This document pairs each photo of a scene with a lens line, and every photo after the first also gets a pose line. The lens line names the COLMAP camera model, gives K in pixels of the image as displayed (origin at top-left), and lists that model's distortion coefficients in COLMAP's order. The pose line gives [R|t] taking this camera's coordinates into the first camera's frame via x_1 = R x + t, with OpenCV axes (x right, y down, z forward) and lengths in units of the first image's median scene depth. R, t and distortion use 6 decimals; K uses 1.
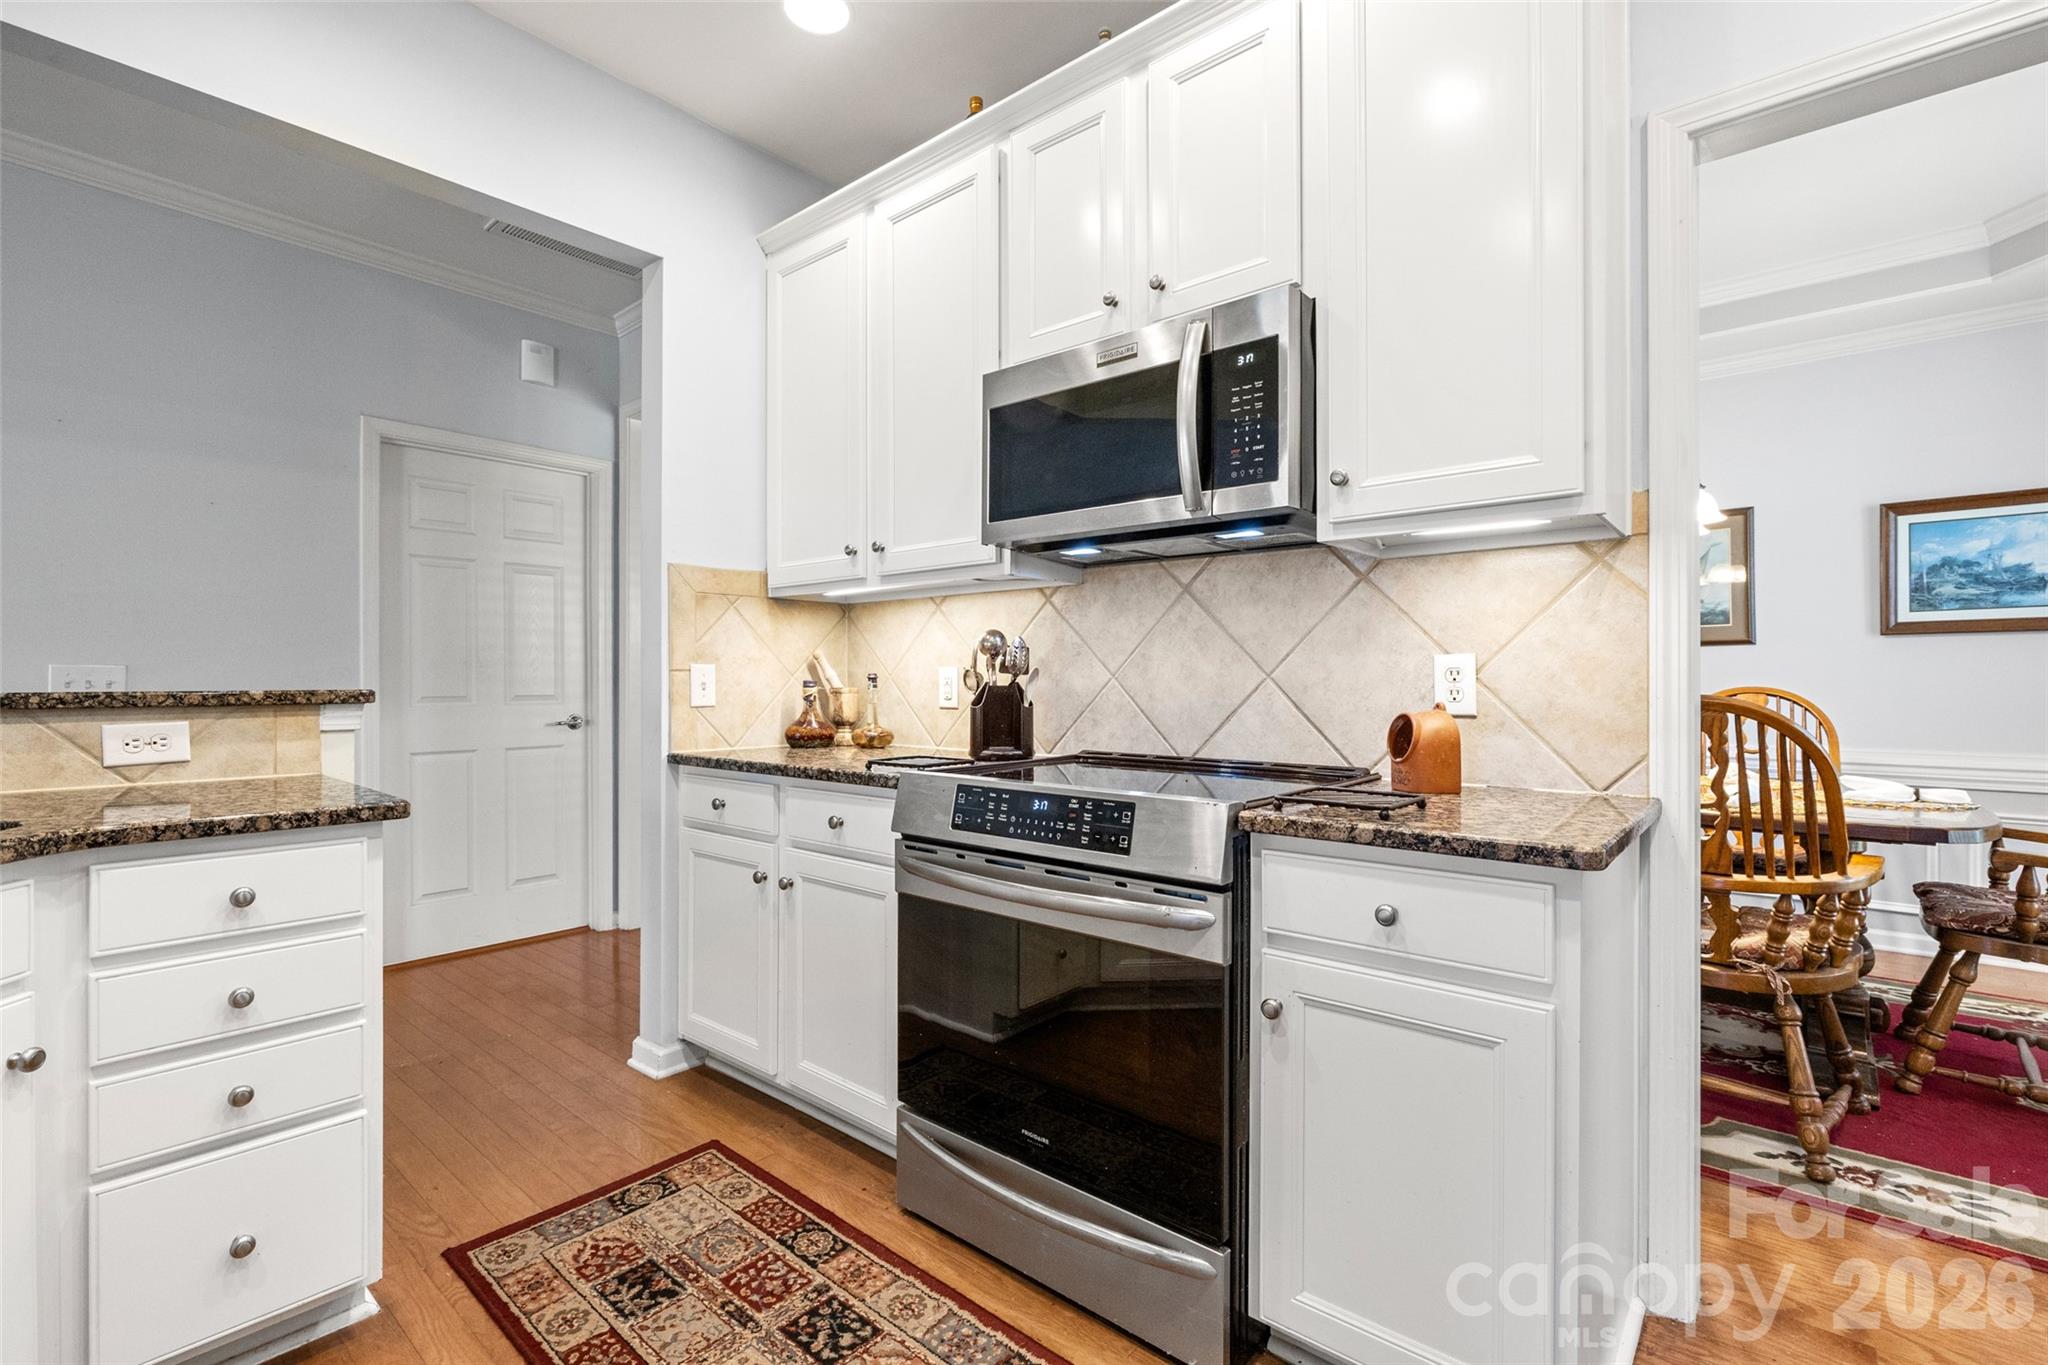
lens RADIAL K [[915.5, 0, 1015.6], [0, 915.5, 677.5], [0, 0, 1]] dist [-0.000311, -0.000743]
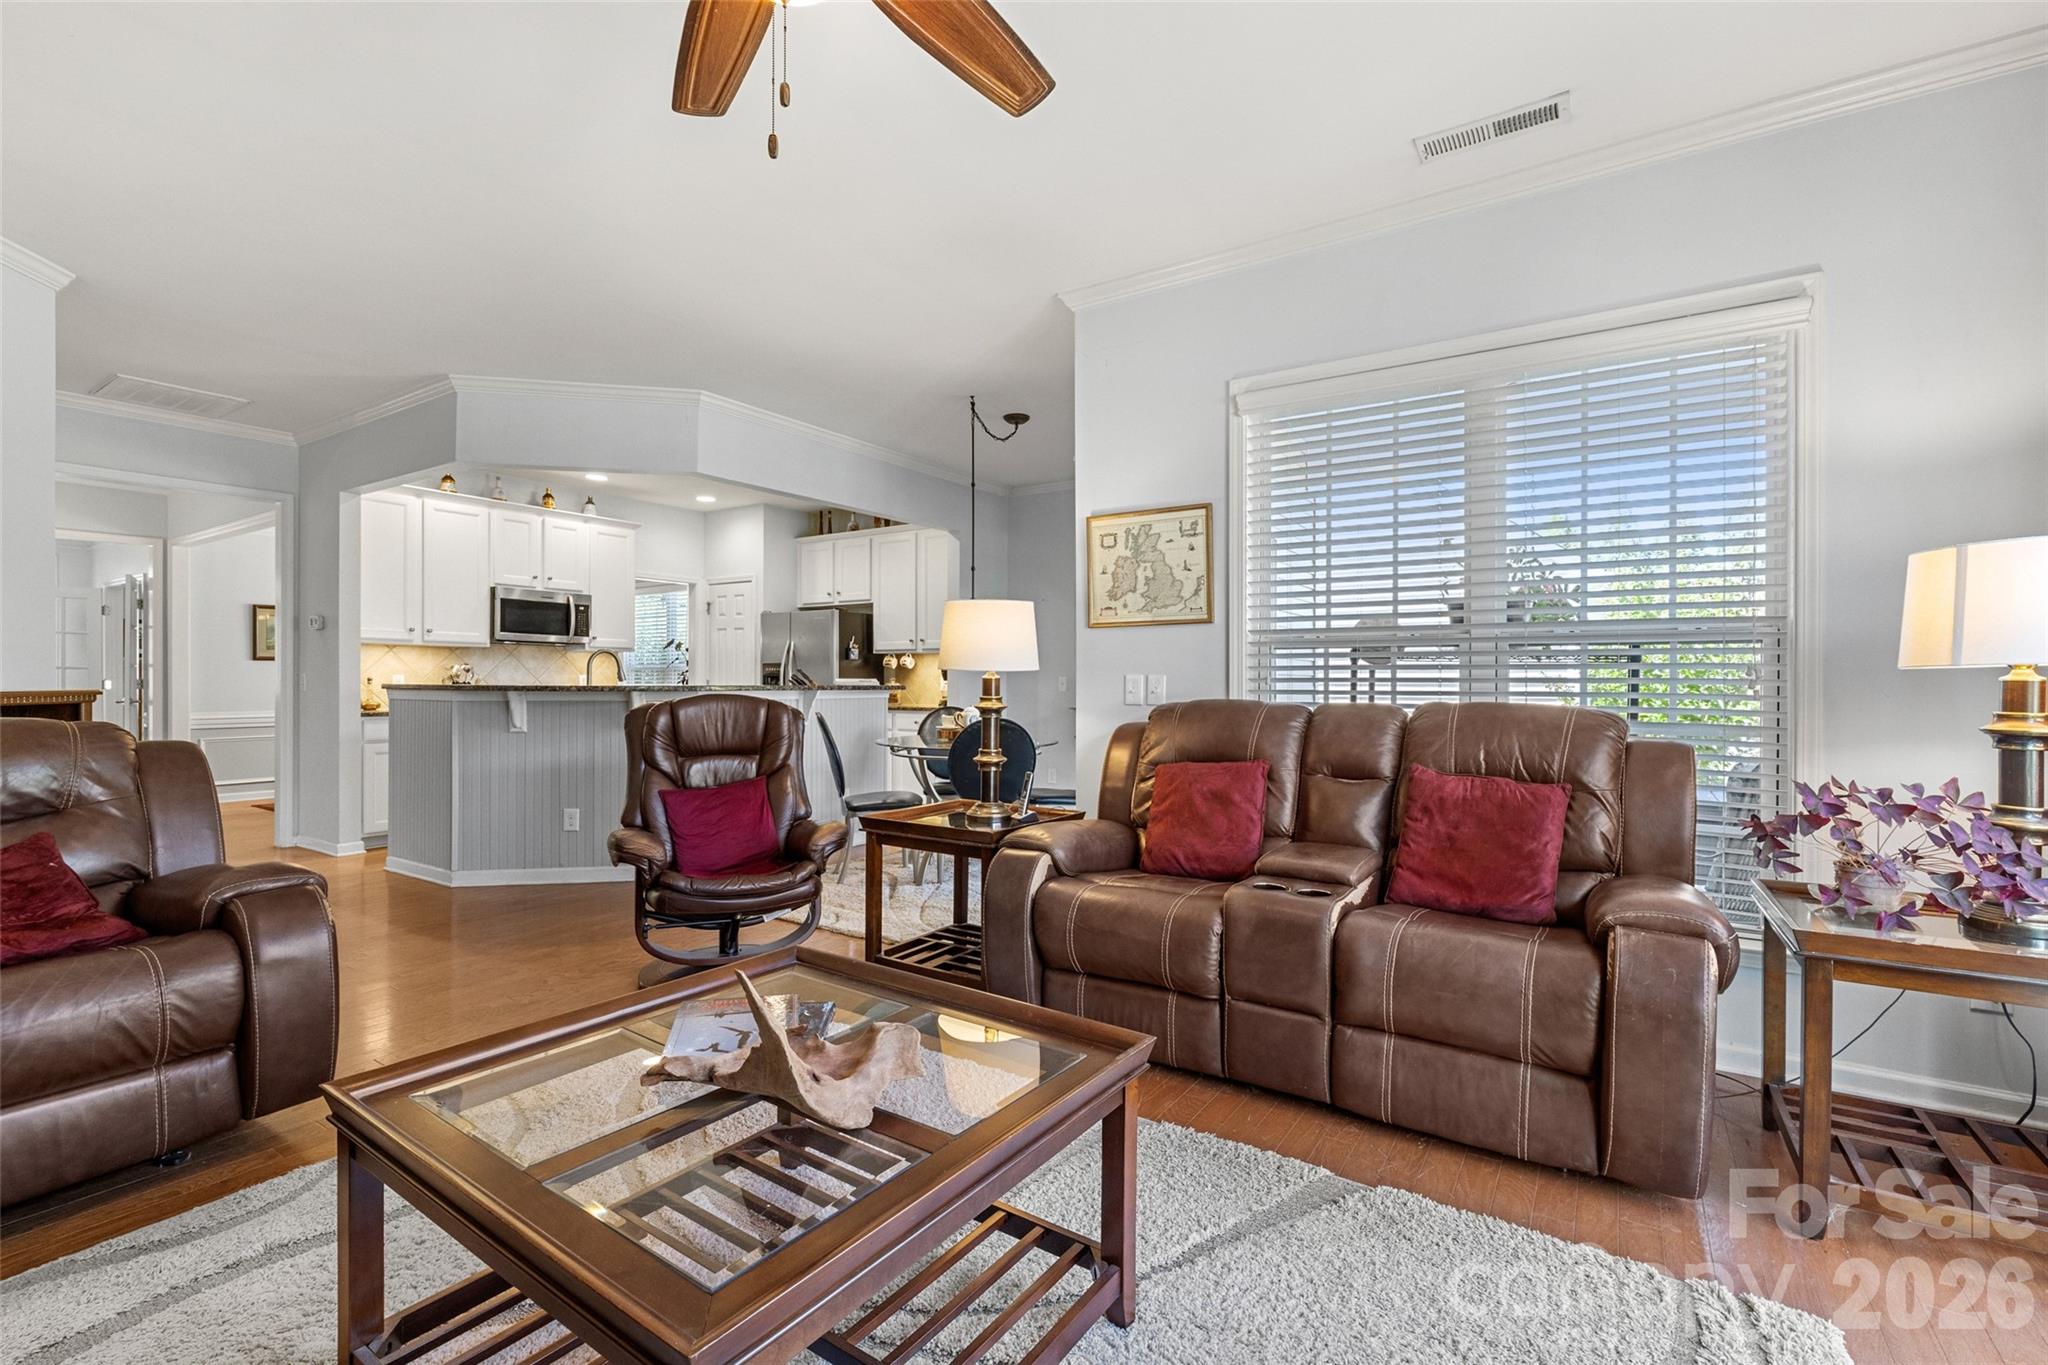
lens RADIAL K [[915.5, 0, 1031.5], [0, 915.5, 687.3], [0, 0, 1]] dist [-0.000311, -0.000743]
pose [[-0.126925, -0.002875, 0.991908, -4.213015], [-0.003556, 0.999991, 0.002443, 0.014797], [-0.991906, -0.003217, -0.126934, -0.560958]]
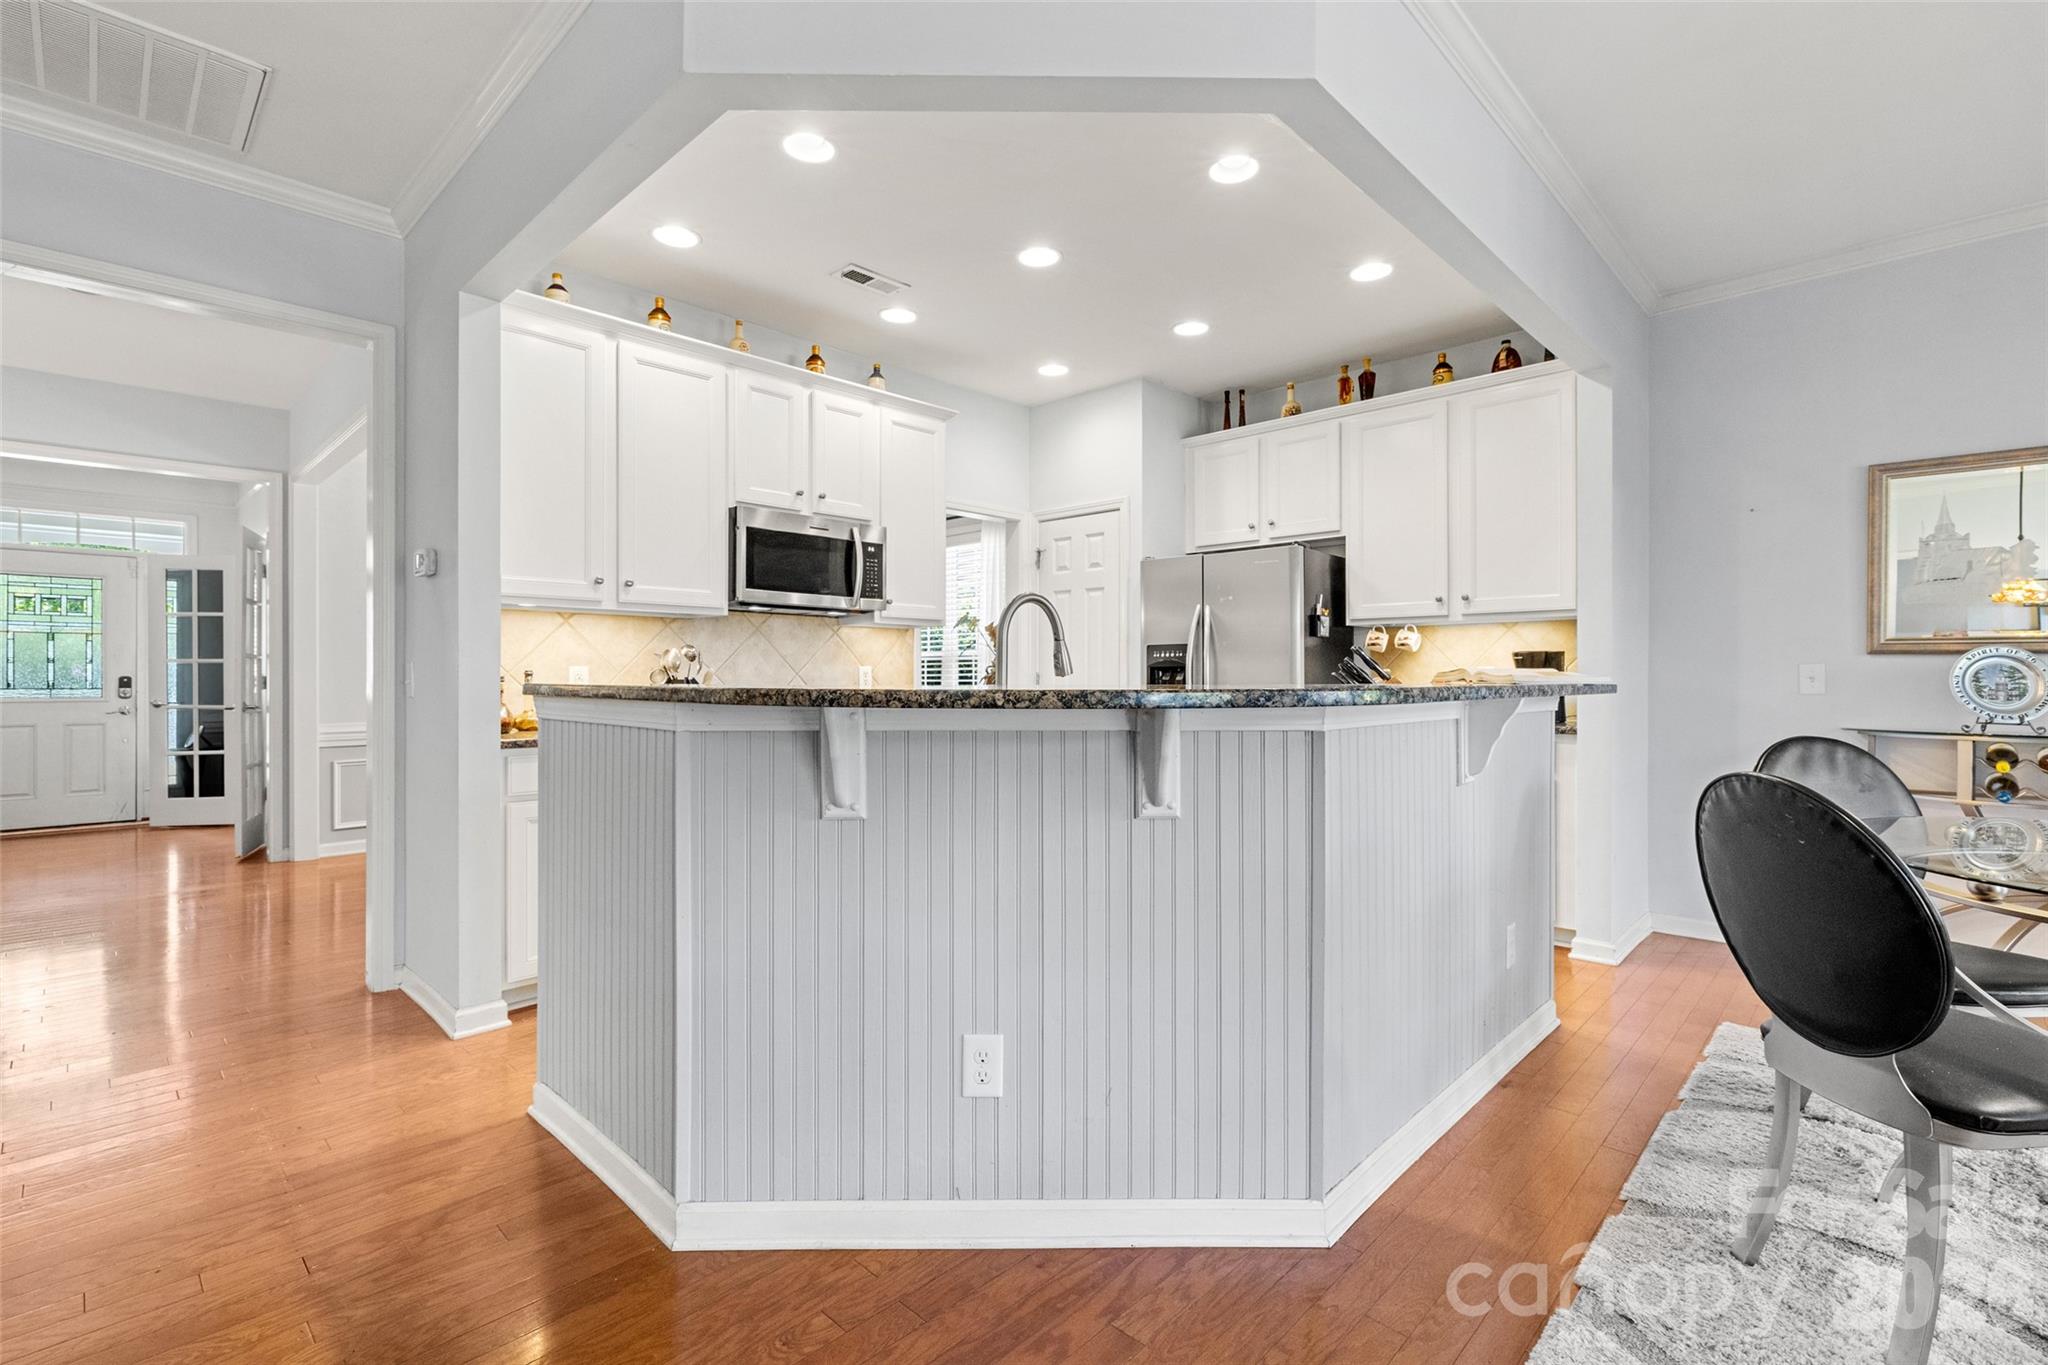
lens RADIAL K [[915.5, 0, 1032.6], [0, 915.5, 677.2], [0, 0, 1]] dist [-0.000311, -0.000743]
pose [[0.047776, 0.001938, 0.998856, -2.171635], [-0.000930, 0.999998, -0.001896, 0.010235], [-0.998858, -0.000838, 0.047778, 0.415157]]
